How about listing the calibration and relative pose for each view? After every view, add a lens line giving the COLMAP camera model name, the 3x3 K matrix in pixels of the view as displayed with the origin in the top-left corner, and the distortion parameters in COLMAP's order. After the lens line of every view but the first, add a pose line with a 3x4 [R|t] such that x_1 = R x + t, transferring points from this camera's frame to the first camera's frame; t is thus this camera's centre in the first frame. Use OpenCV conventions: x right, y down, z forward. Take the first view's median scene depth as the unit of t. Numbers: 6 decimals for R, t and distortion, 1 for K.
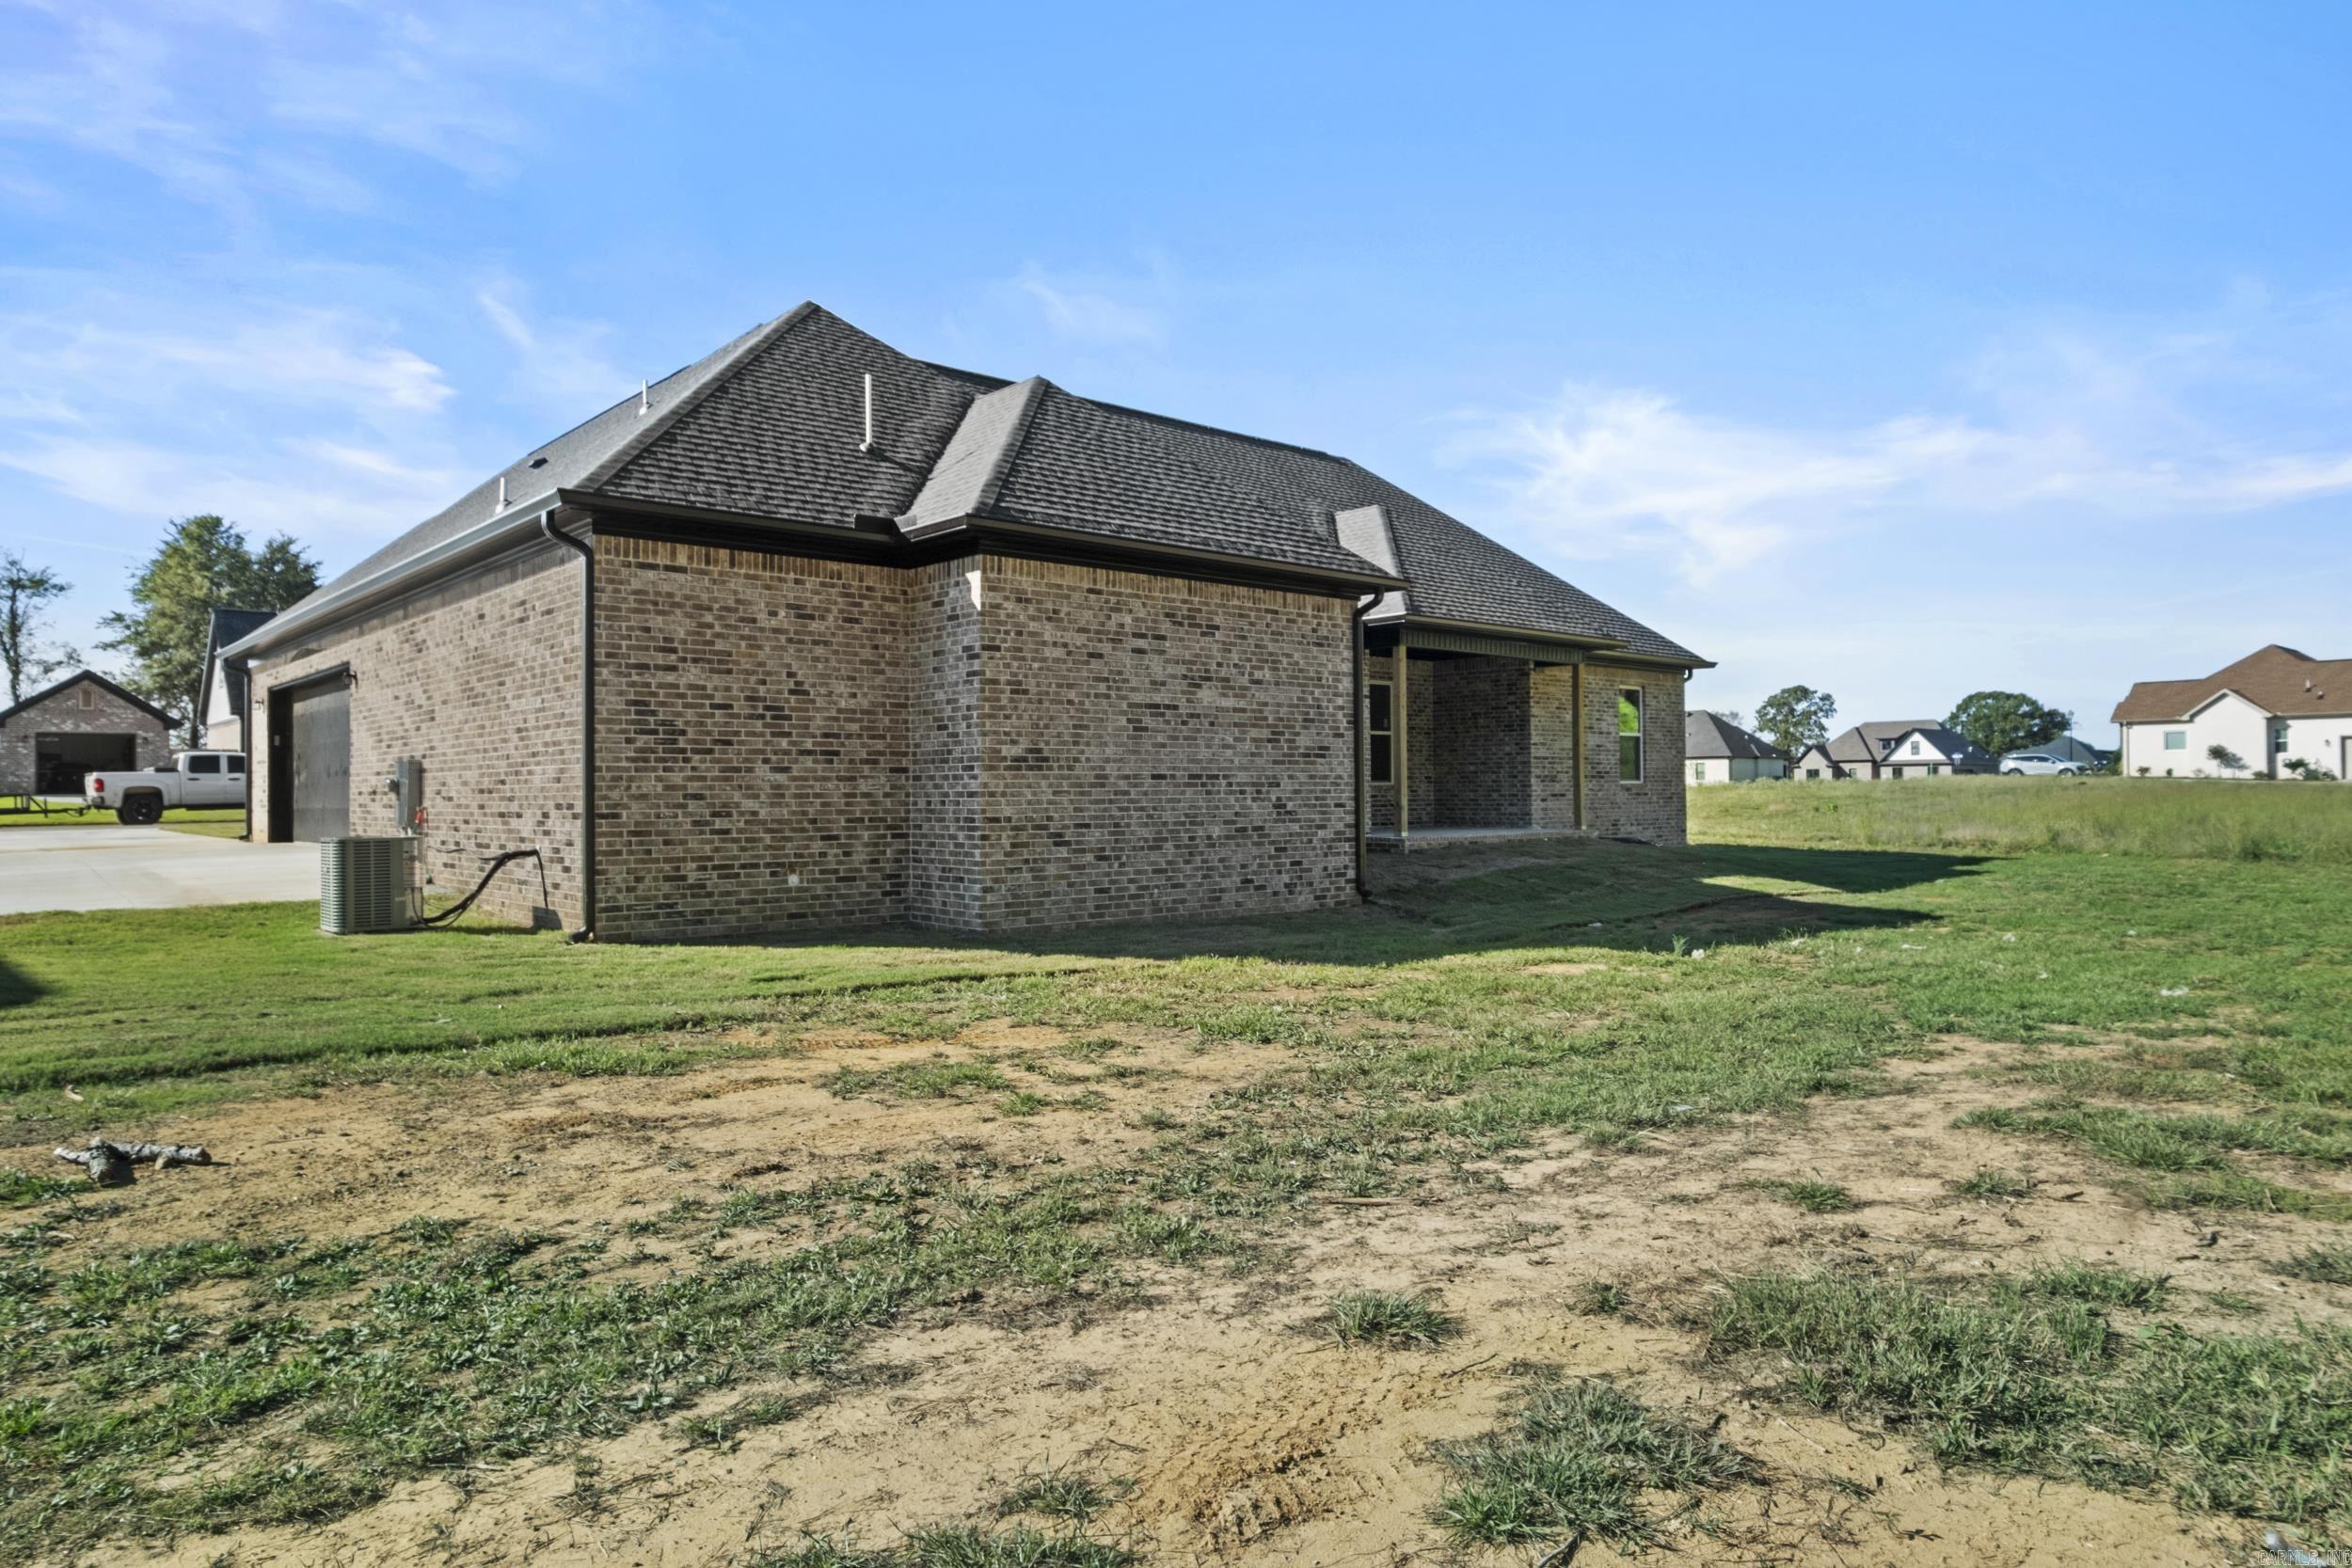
lens RADIAL K [[1439.6, 0, 1179.3], [0, 1439.6, 781.9], [0, 0, 1]] dist [0.033737, 0.000202]
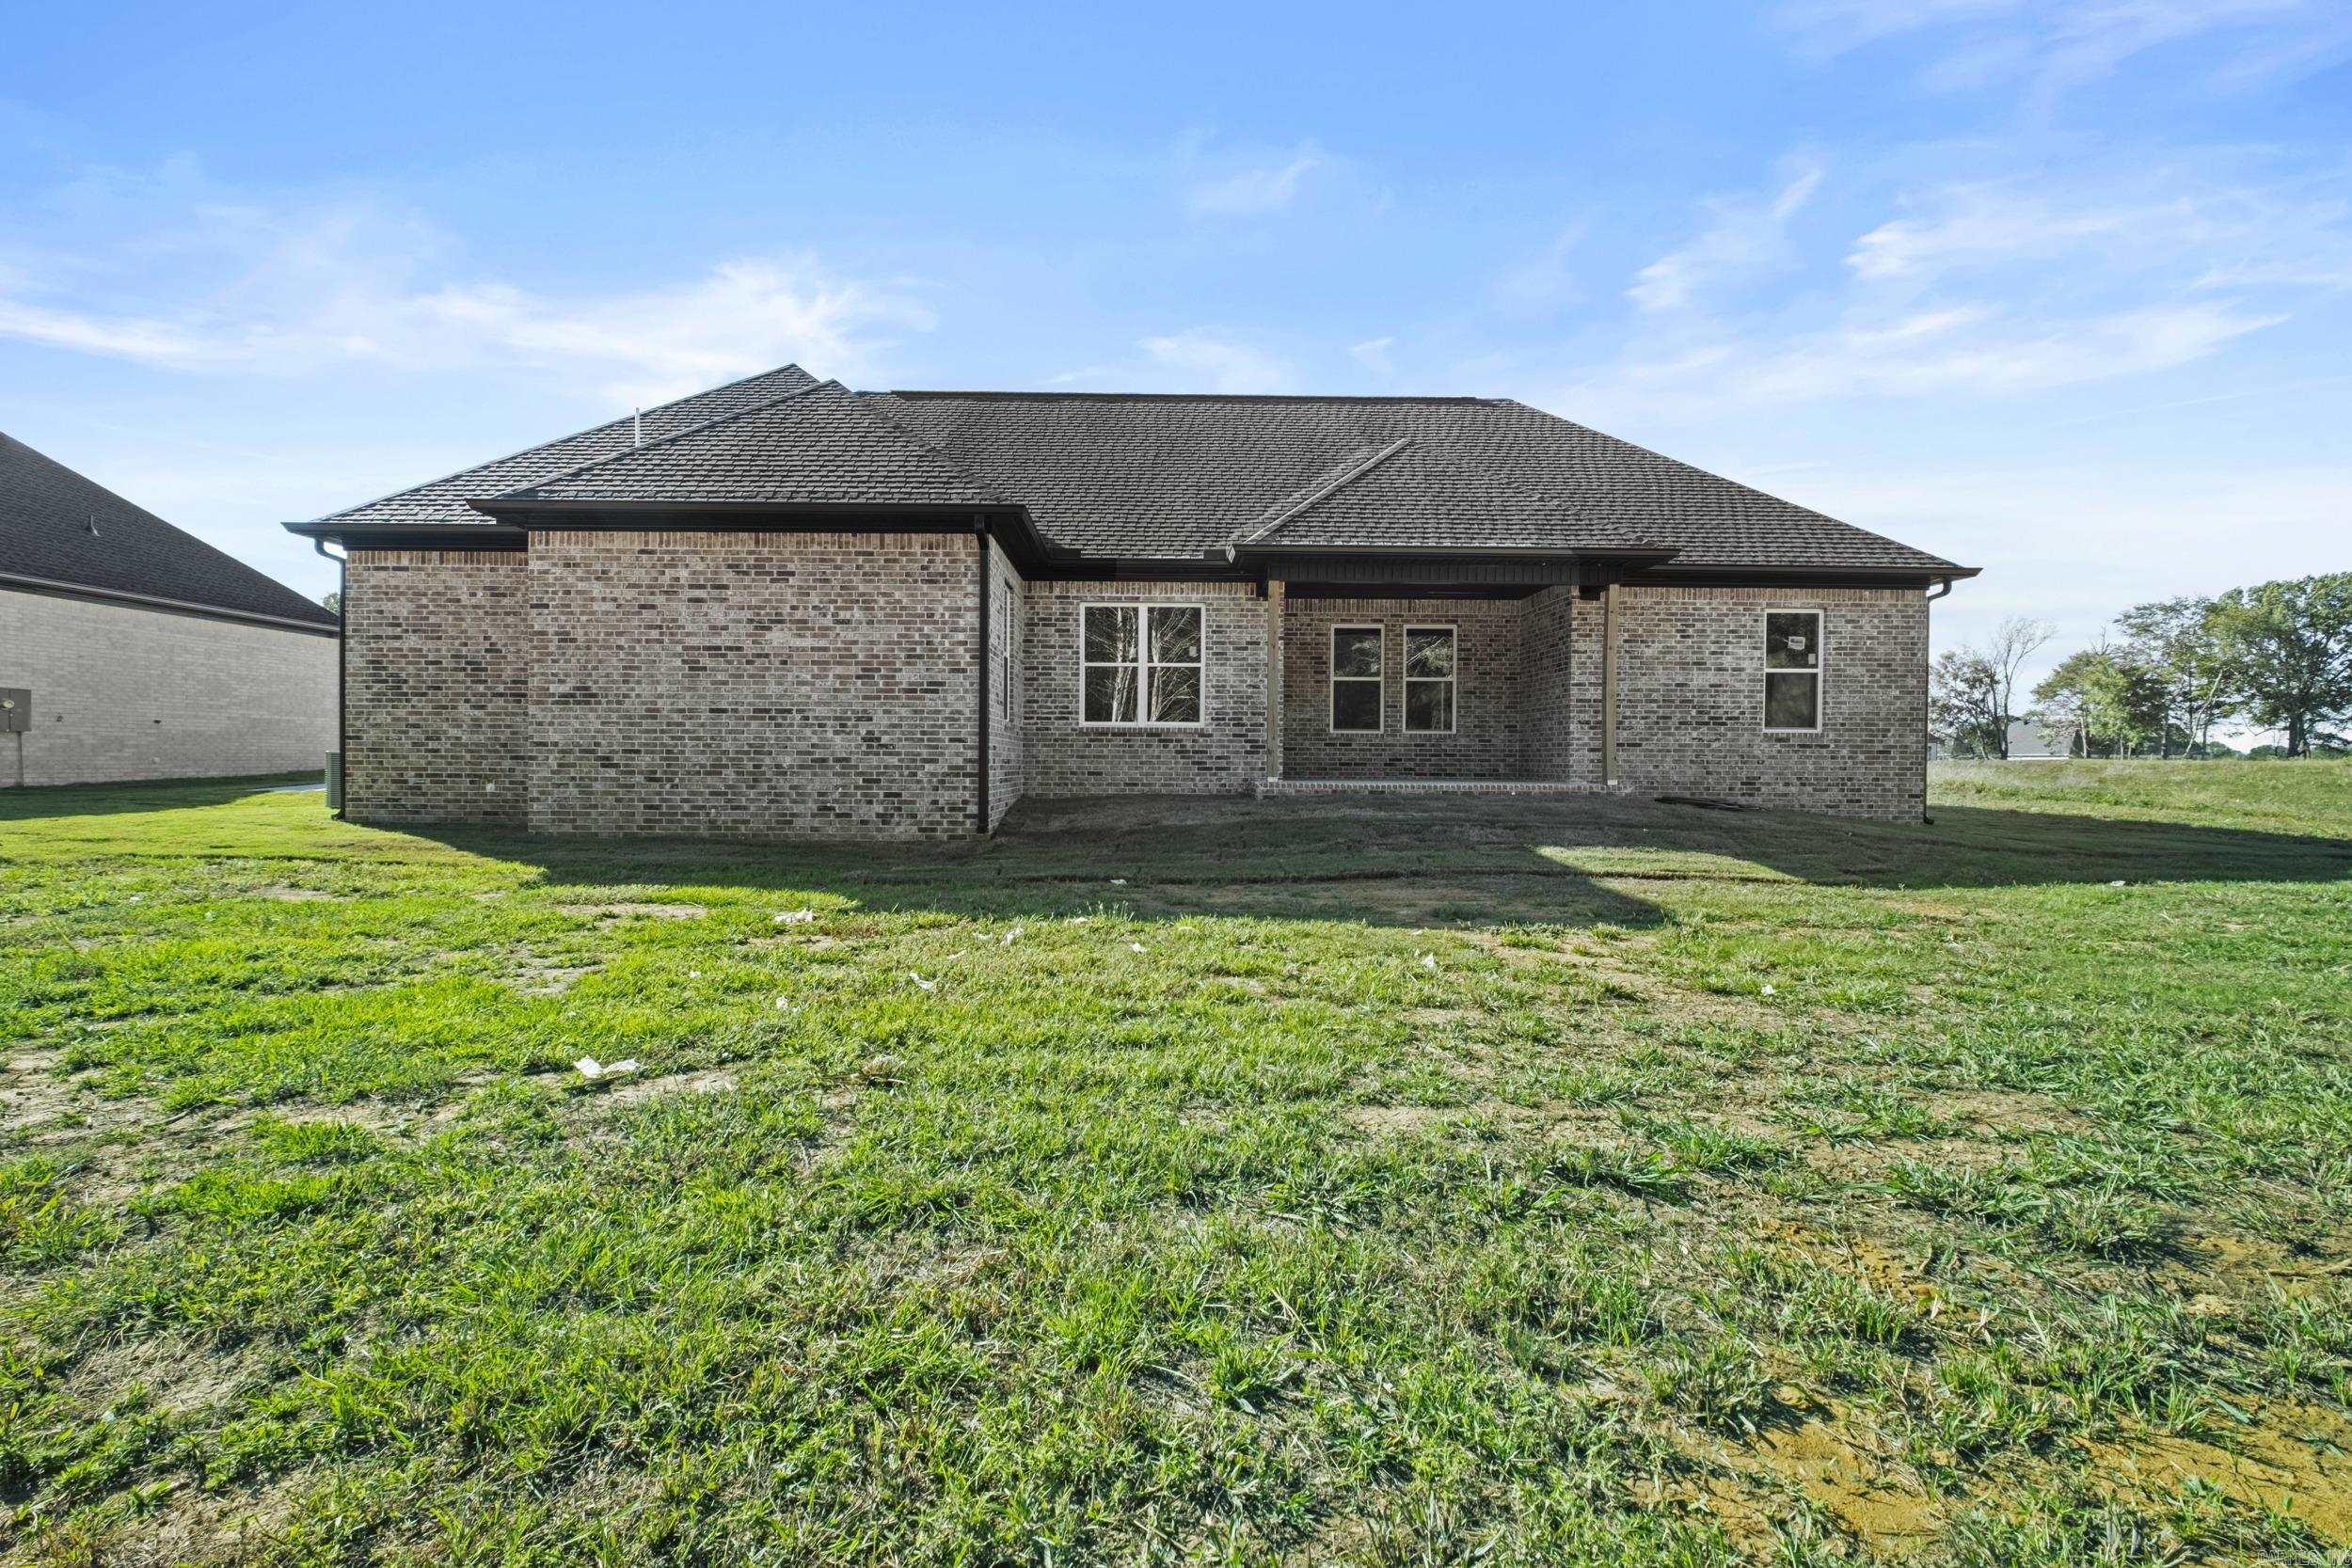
lens RADIAL K [[1029.1, 0, 1172.2], [0, 1029.1, 783.5], [0, 0, 1]] dist [0.007100, 0.001736]
pose [[0.744988, 0.026880, -0.666536, 0.807260], [-0.007503, 0.999462, 0.031919, 0.025566], [0.667035, -0.018778, 0.744790, 0.644071]]
